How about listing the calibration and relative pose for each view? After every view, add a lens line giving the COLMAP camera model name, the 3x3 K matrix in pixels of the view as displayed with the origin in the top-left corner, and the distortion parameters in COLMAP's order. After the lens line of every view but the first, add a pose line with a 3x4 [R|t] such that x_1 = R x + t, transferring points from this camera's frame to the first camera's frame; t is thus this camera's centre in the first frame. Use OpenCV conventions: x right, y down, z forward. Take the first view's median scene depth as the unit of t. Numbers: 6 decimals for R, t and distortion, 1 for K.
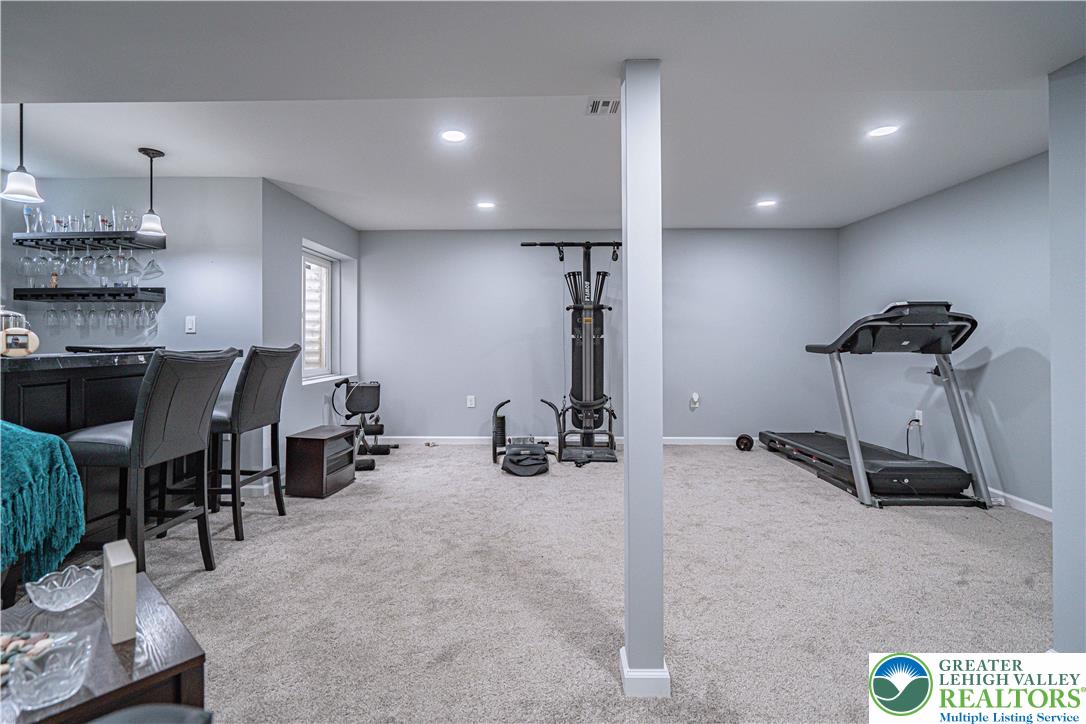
lens RADIAL K [[494.4, 0, 536.7], [0, 494.4, 331.8], [0, 0, 1]] dist [-0.009304, 0.004750]
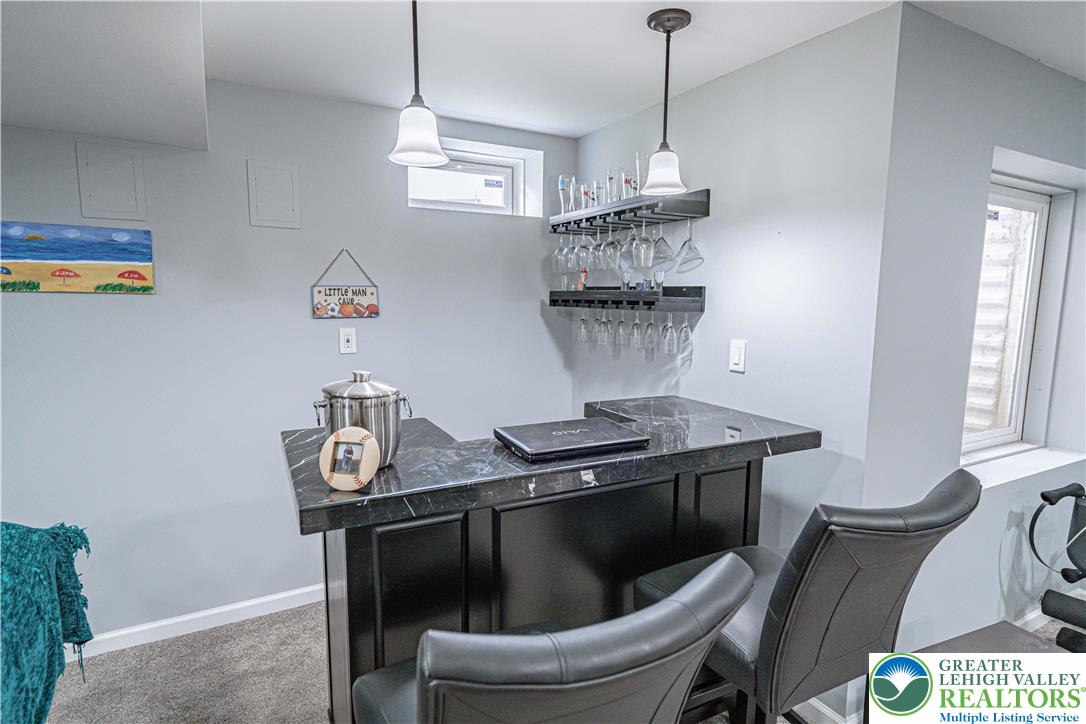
lens RADIAL K [[564.0, 0, 544.0], [0, 564.0, 361.8], [0, 0, 1]] dist [0.005514, 0.000644]
pose [[0.493102, 0.115607, -0.862256, -0.294186], [-0.006156, 0.991570, 0.129424, -0.091604], [0.869950, -0.058511, 0.489657, 0.549104]]
